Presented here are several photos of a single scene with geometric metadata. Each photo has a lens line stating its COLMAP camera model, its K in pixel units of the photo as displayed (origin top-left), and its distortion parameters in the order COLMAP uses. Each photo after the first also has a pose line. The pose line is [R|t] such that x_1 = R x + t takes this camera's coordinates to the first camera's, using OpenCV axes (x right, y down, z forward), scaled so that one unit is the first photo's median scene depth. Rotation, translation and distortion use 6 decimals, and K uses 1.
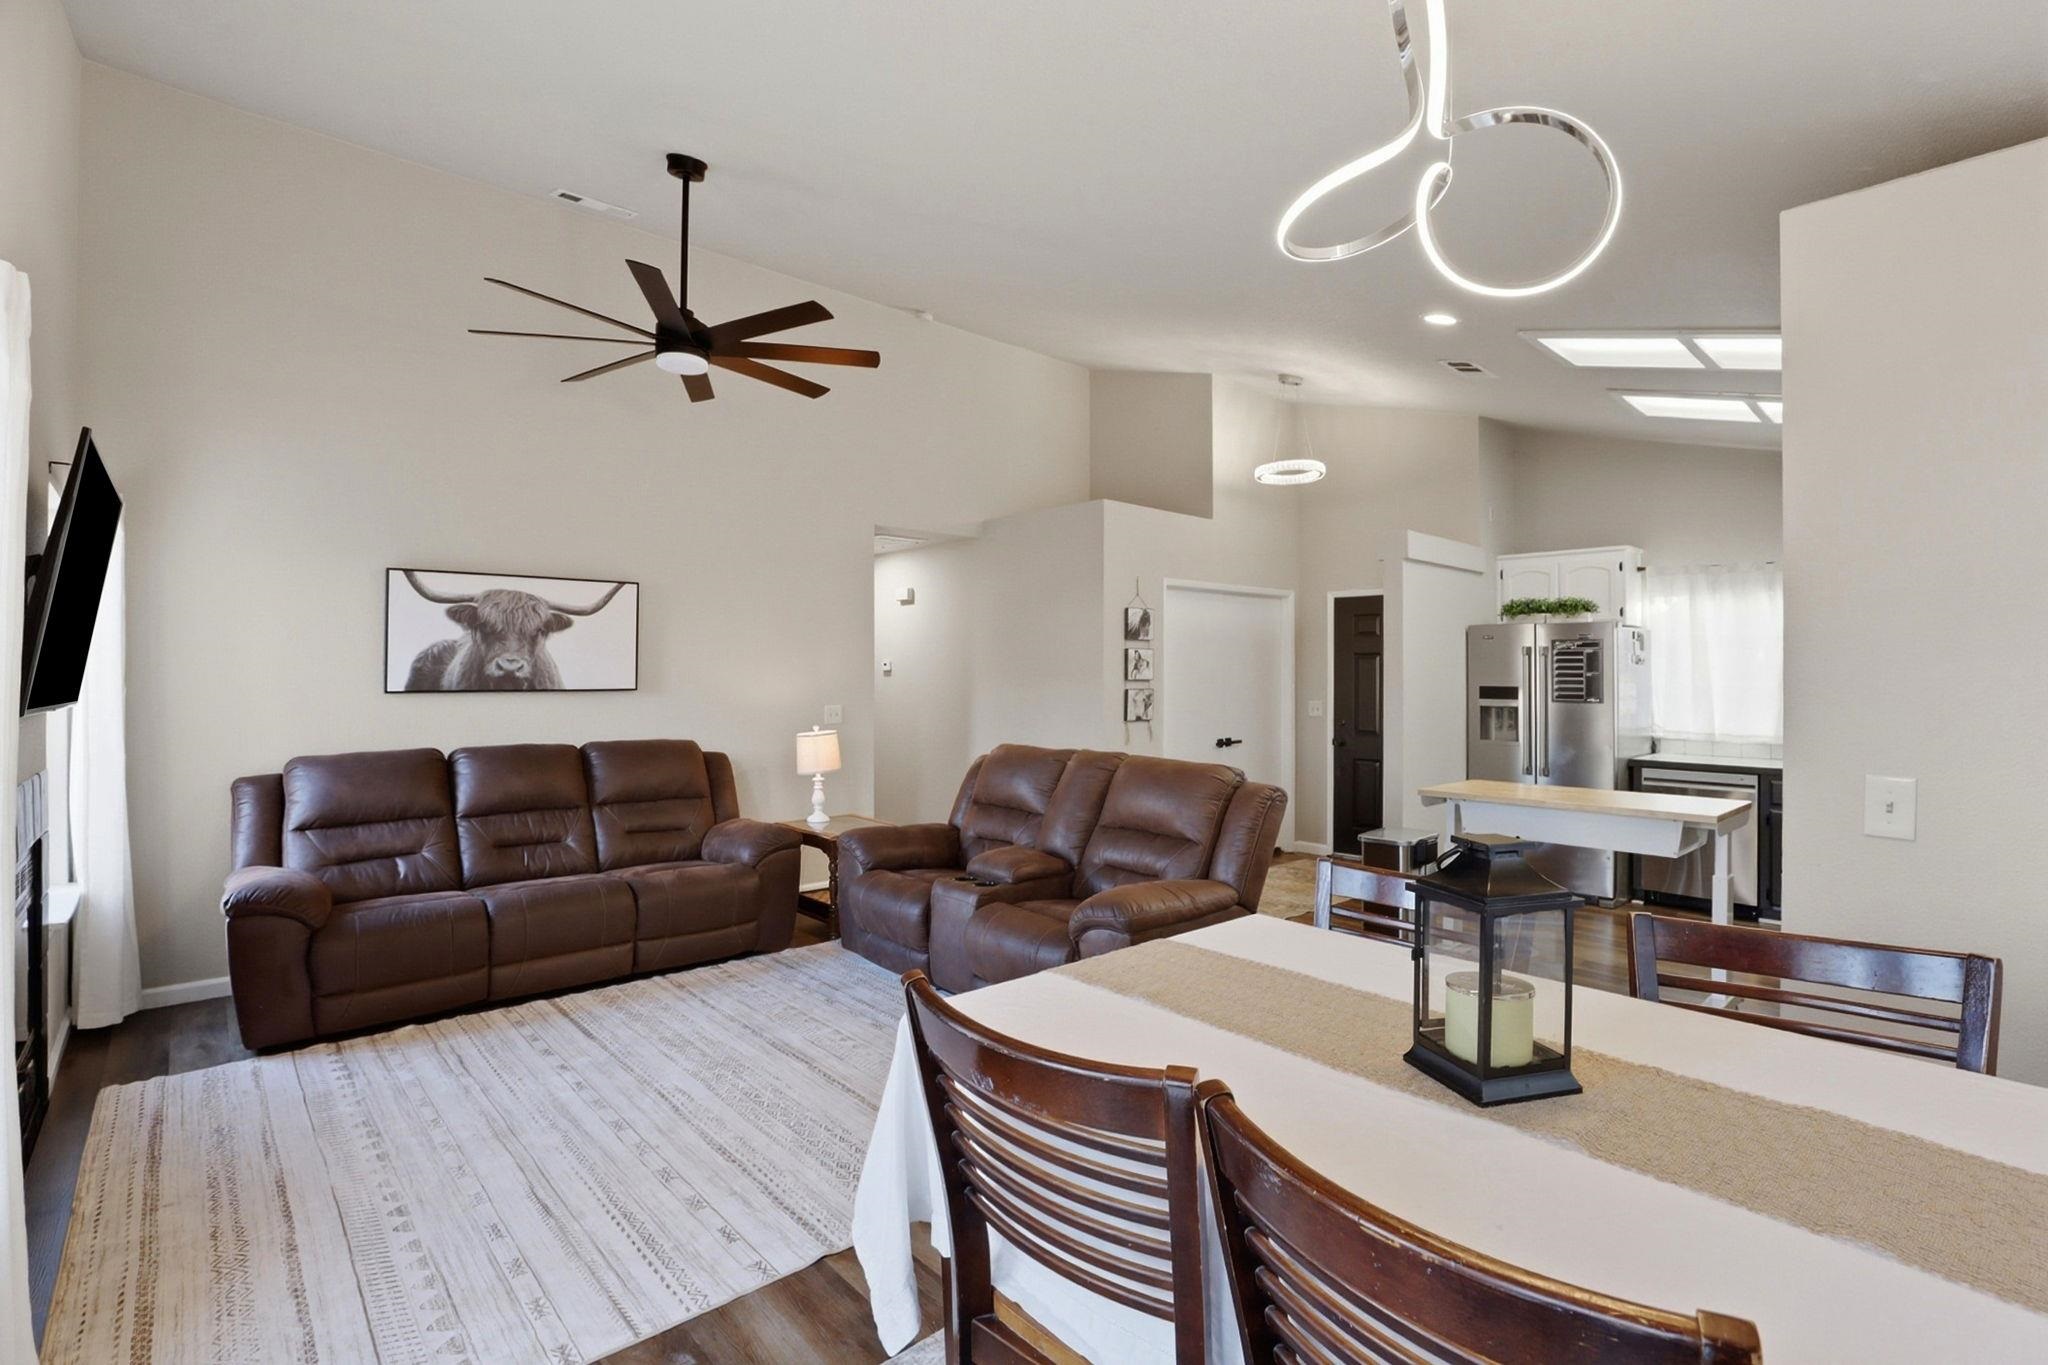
lens RADIAL K [[945.9, 0, 1040.4], [0, 945.9, 663.2], [0, 0, 1]] dist [-0.043412, 0.012049]
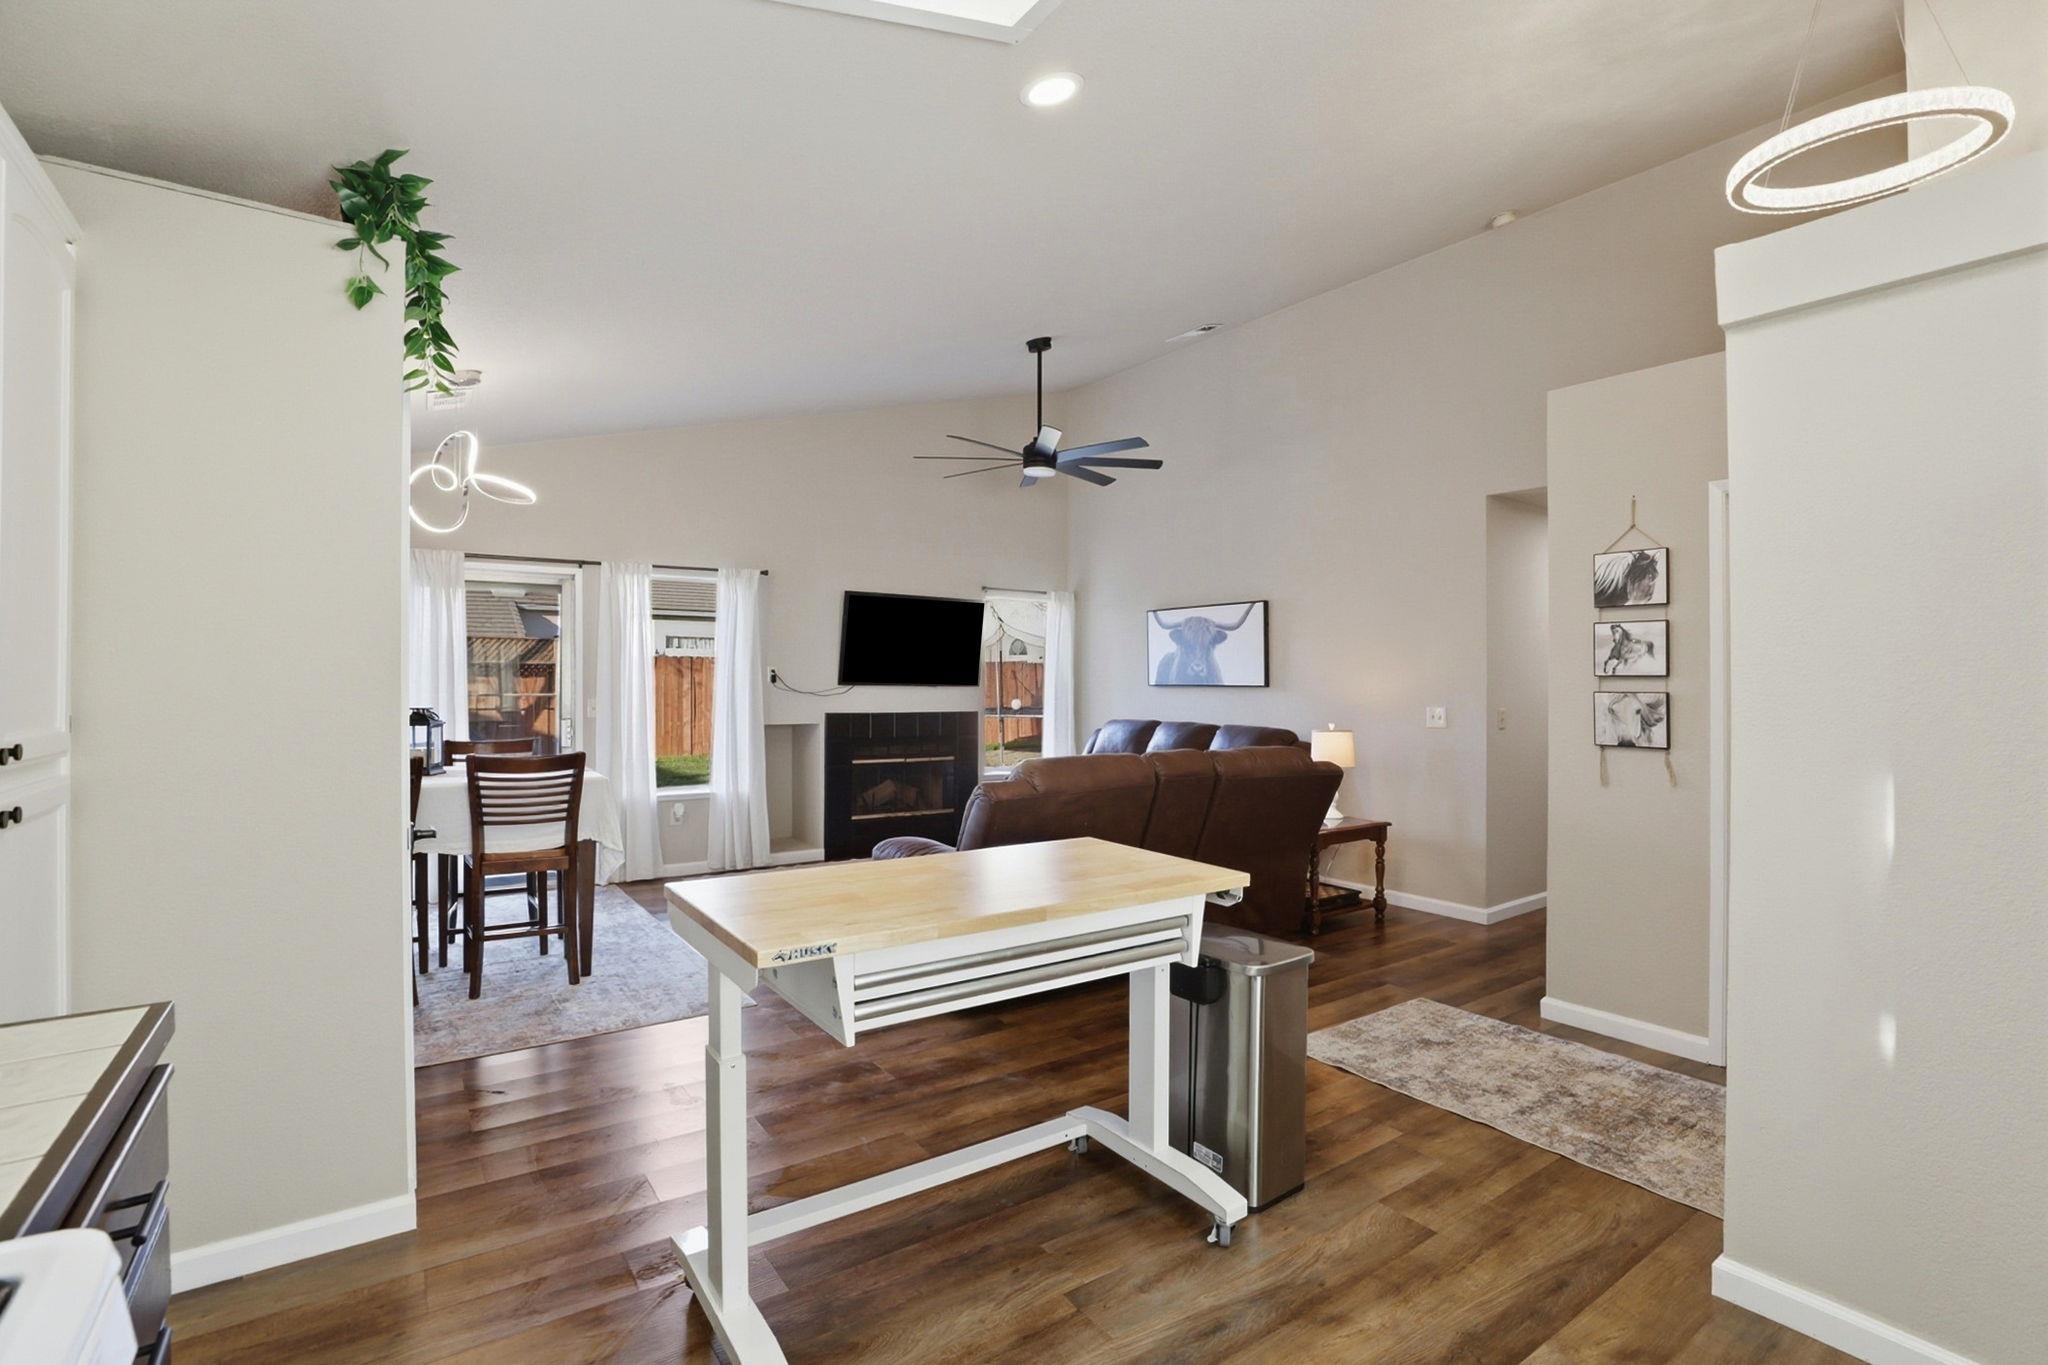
lens RADIAL K [[945.9, 0, 1042.6], [0, 945.9, 670.2], [0, 0, 1]] dist [-0.043412, 0.012049]
pose [[-0.119809, -0.016614, -0.992658, 0.942303], [0.002884, 0.999850, -0.017082, 0.030468], [0.992793, -0.004909, -0.119743, 0.953892]]
